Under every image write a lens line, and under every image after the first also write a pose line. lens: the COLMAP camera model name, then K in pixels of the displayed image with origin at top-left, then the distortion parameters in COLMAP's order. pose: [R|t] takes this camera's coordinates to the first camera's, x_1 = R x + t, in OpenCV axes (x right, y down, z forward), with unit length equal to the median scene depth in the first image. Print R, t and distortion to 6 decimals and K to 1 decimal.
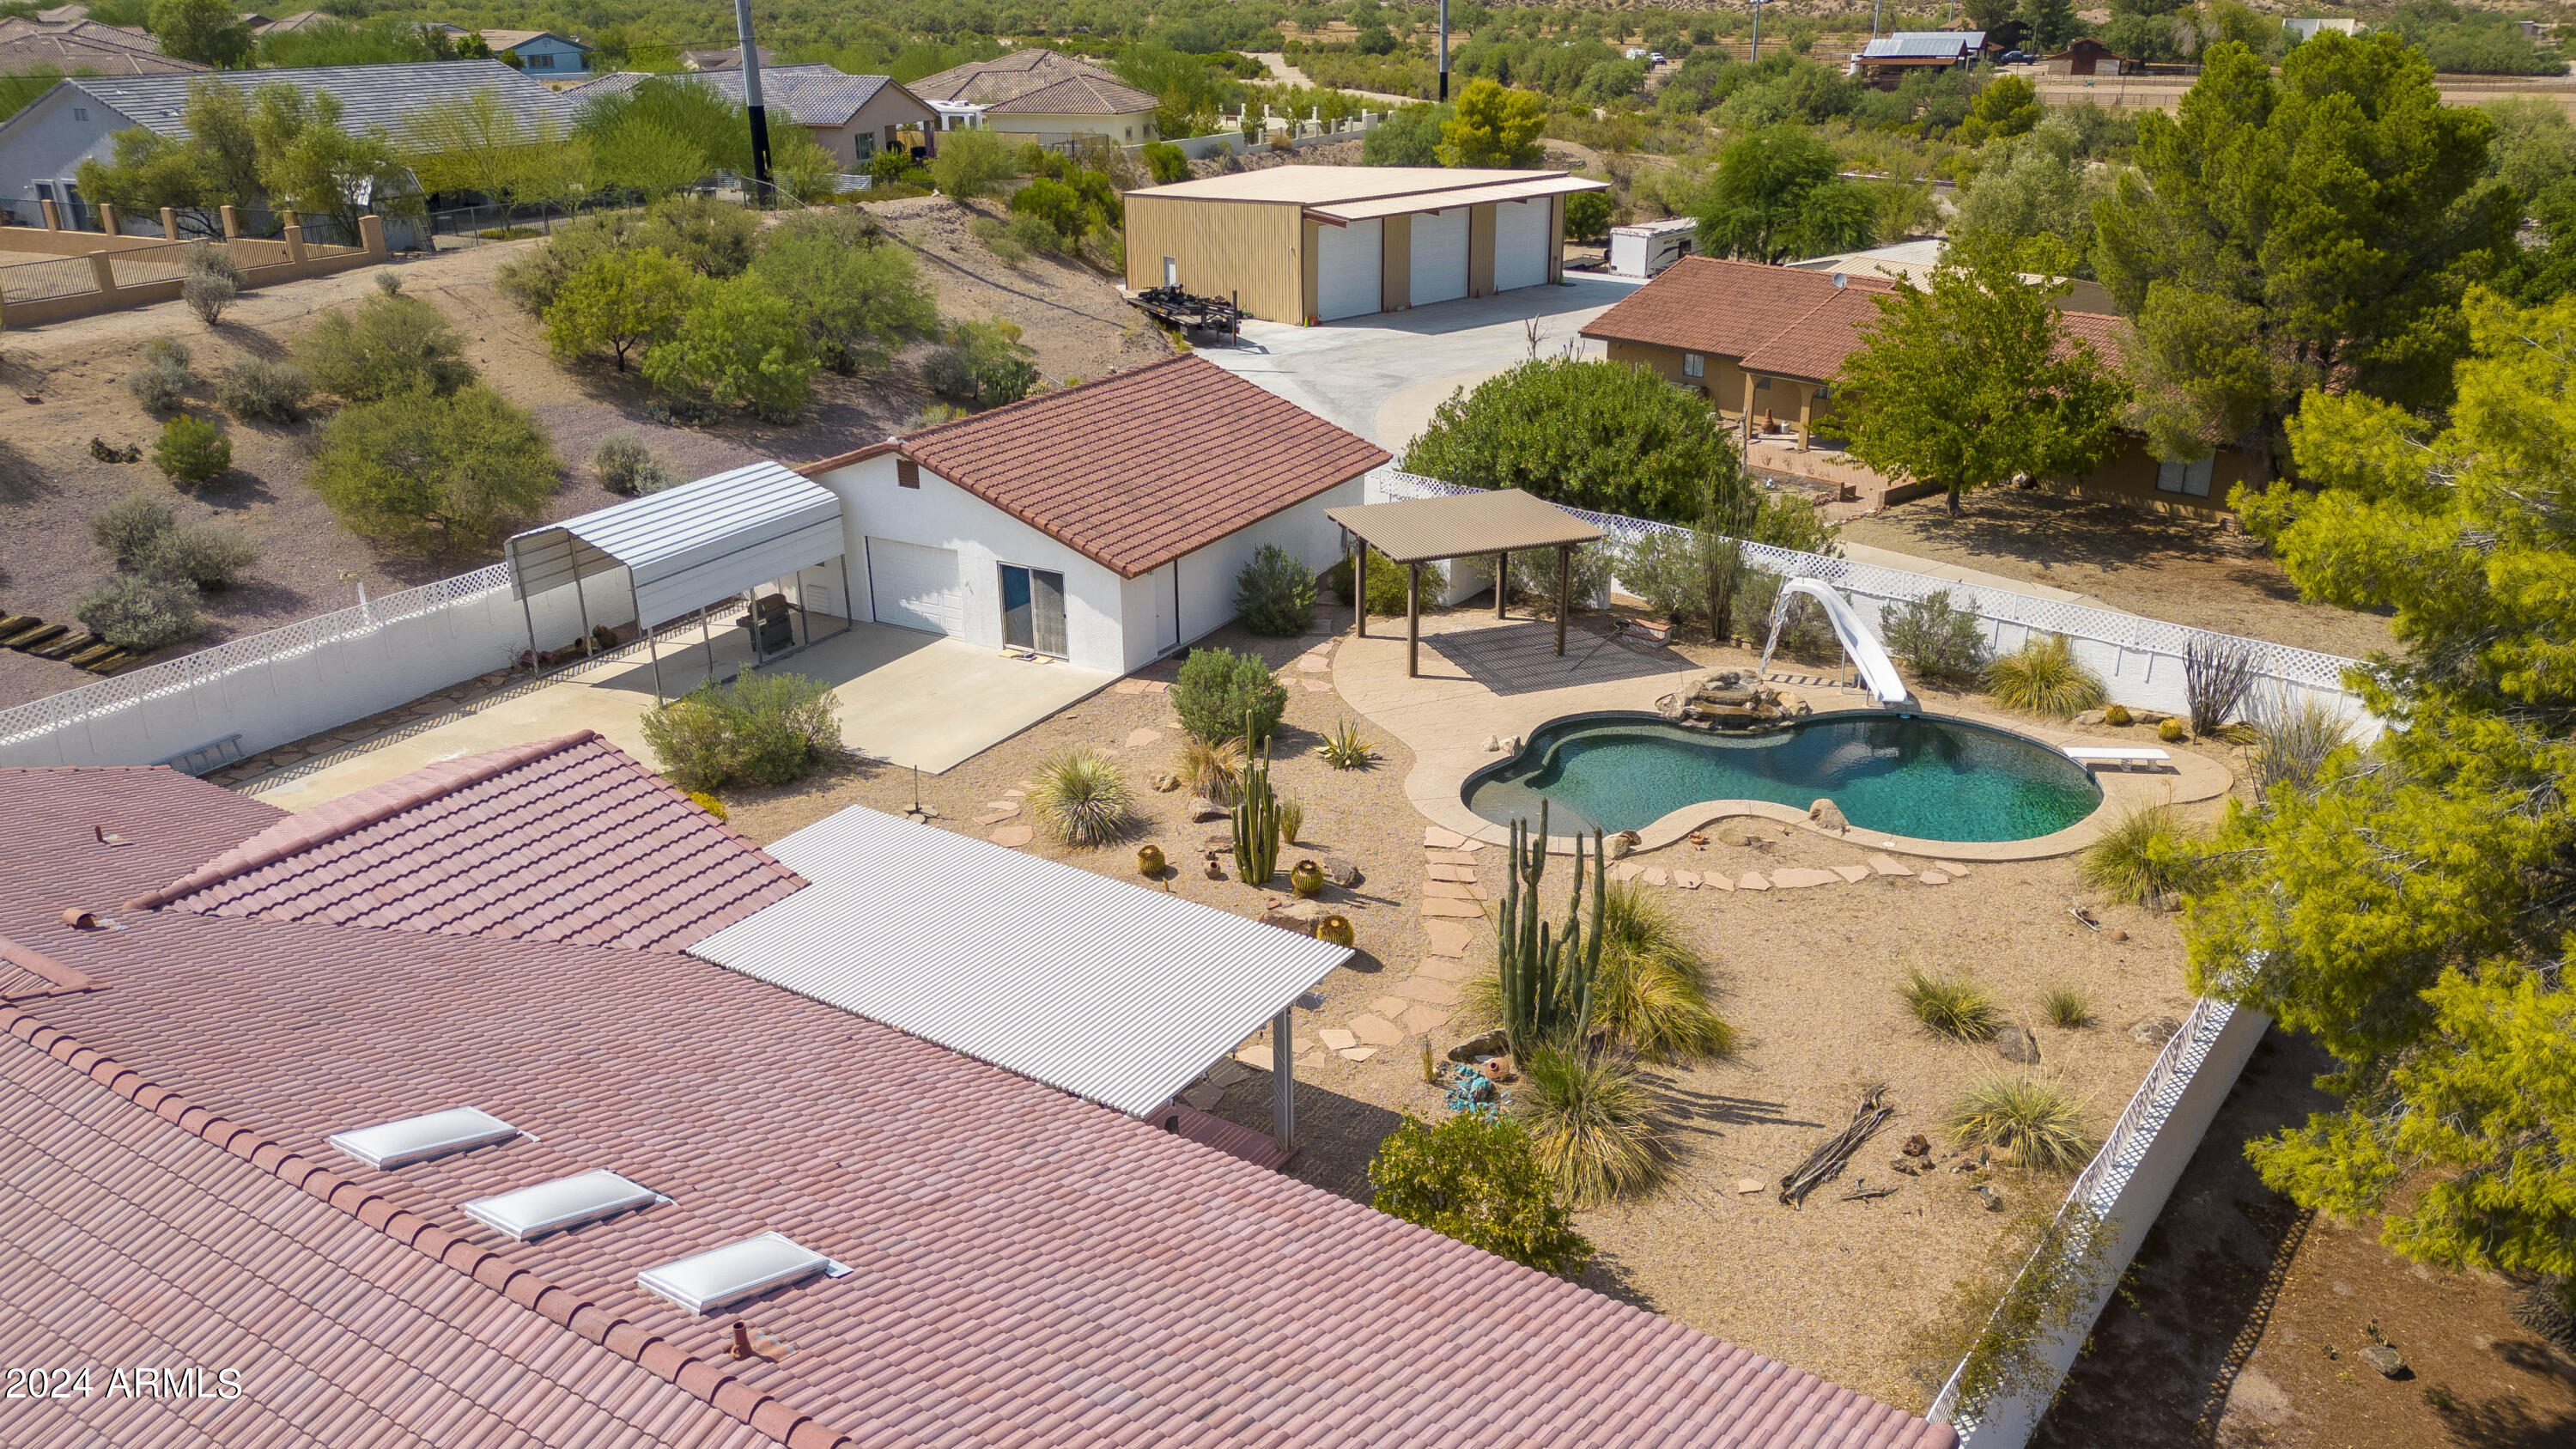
lens RADIAL K [[1816.3, 0, 1288.0], [0, 1816.3, 724.5], [0, 0, 1]] dist [0.073592, -0.070806]
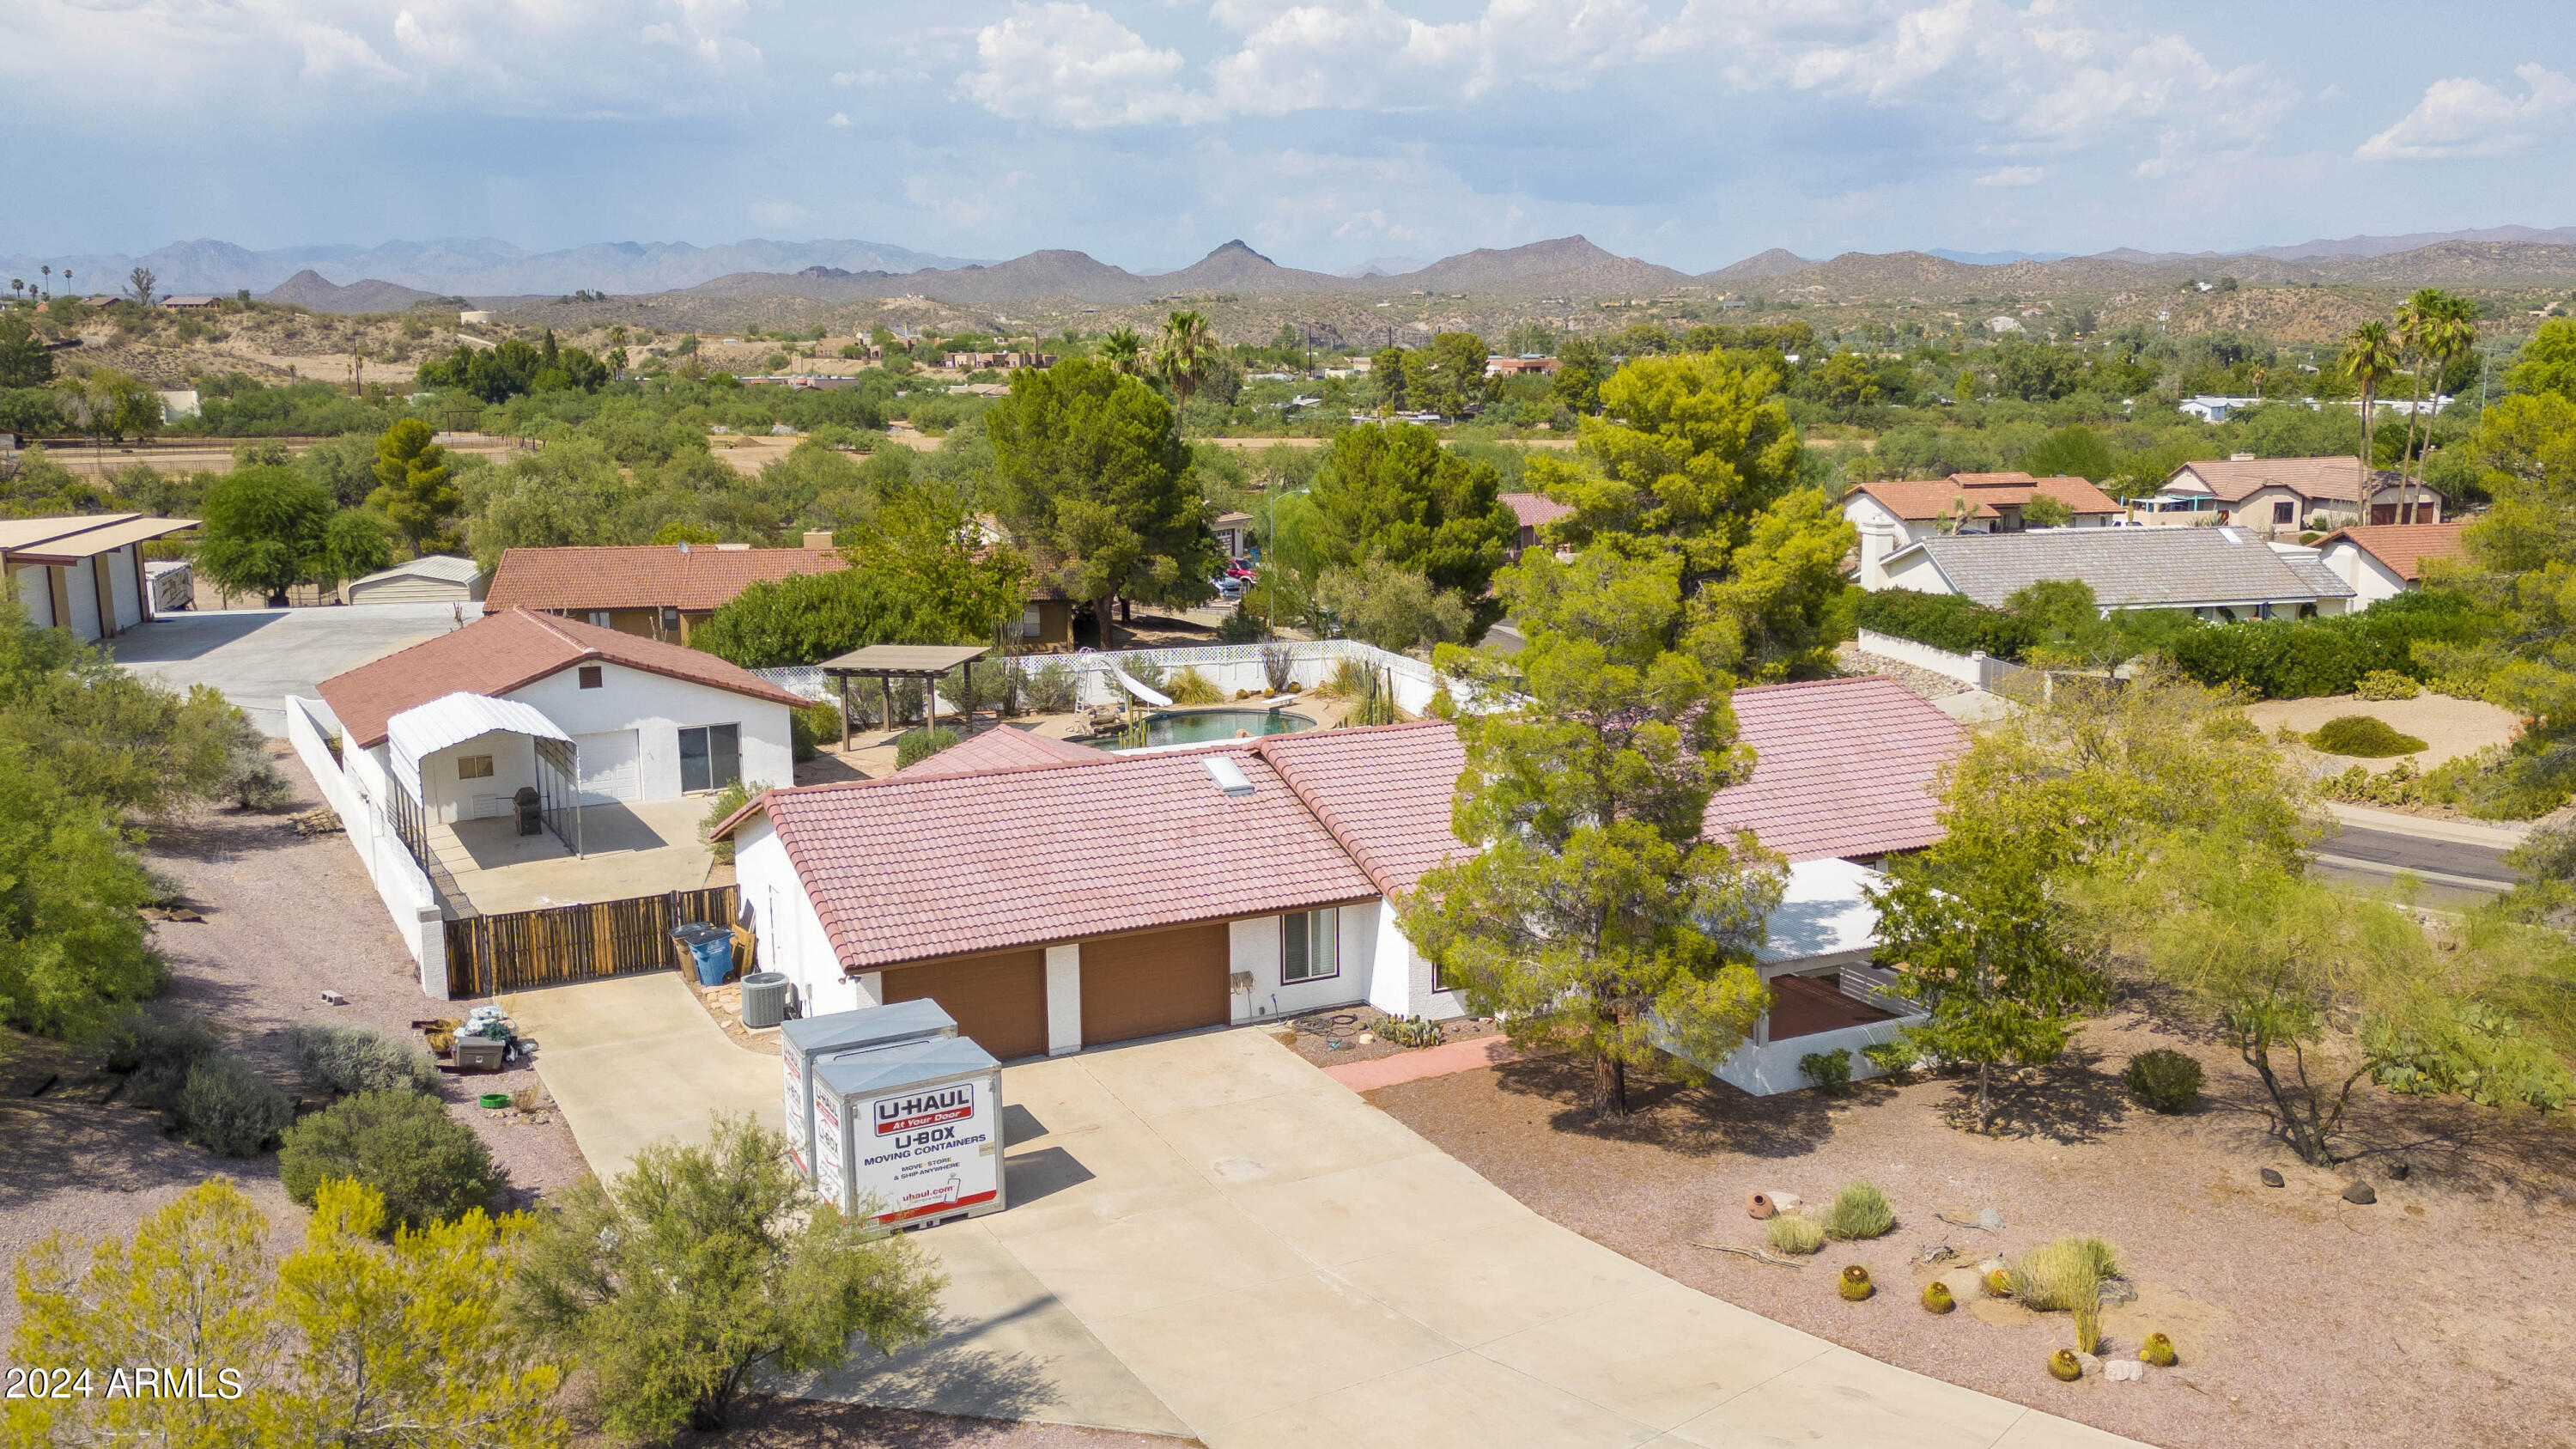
lens RADIAL K [[2142.7, 0, 1288.0], [0, 2142.7, 724.5], [0, 0, 1]] dist [0.104993, -0.148620]
pose [[0.510749, -0.146611, 0.847137, -1.093103], [0.325429, 0.945002, -0.032657, 0.089309], [-0.795759, 0.292362, 0.530370, -0.158111]]
